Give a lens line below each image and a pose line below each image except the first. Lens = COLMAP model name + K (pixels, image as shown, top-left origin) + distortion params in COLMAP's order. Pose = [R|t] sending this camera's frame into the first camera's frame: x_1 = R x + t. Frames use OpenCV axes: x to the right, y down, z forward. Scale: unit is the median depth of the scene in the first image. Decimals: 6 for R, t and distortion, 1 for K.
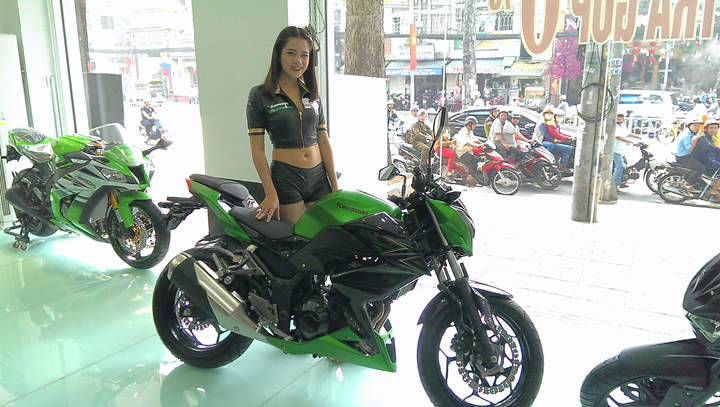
lens RADIAL K [[523.7, 0, 360.0], [0, 523.7, 203.5], [0, 0, 1]] dist [0.055288, -0.000721]
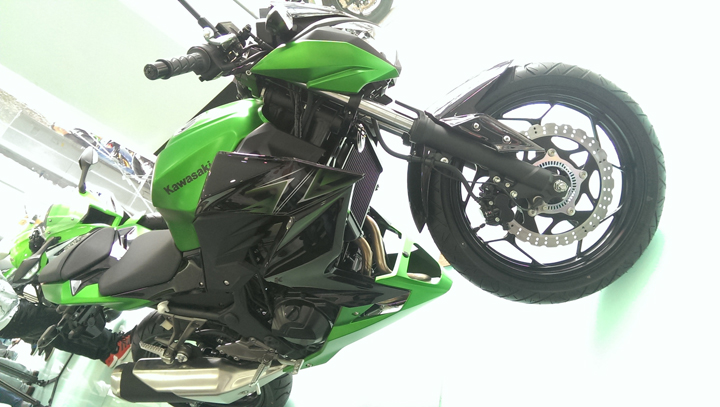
lens RADIAL K [[523.7, 0, 360.0], [0, 523.7, 203.5], [0, 0, 1]] dist [0.055288, -0.000721]
pose [[0.671334, -0.693376, -0.261802, 0.220731], [0.740562, 0.613423, 0.274374, 0.007839], [-0.029649, -0.378077, 0.925299, 0.448750]]
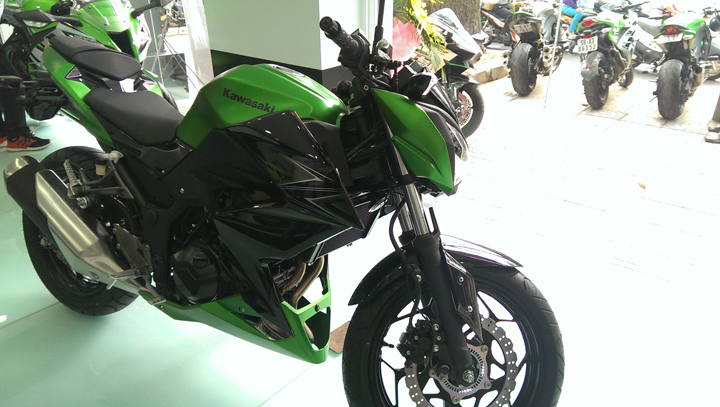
lens RADIAL K [[523.7, 0, 360.0], [0, 523.7, 203.5], [0, 0, 1]] dist [0.055288, -0.000721]
pose [[0.990979, 0.064746, -0.117342, 0.171890], [-0.038447, 0.976099, 0.213897, -0.007602], [0.128386, -0.207456, 0.969783, 0.411904]]
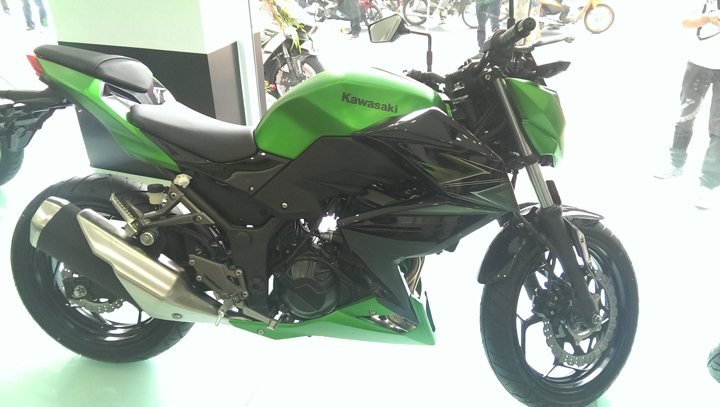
lens RADIAL K [[507.0, 0, 360.0], [0, 507.0, 203.5], [0, 0, 1]] dist [0.055386, -0.092481]
pose [[0.971011, -0.104196, 0.215128, -0.144983], [0.042723, 0.961153, 0.272690, -0.033233], [-0.235184, -0.255594, 0.937742, 0.443635]]
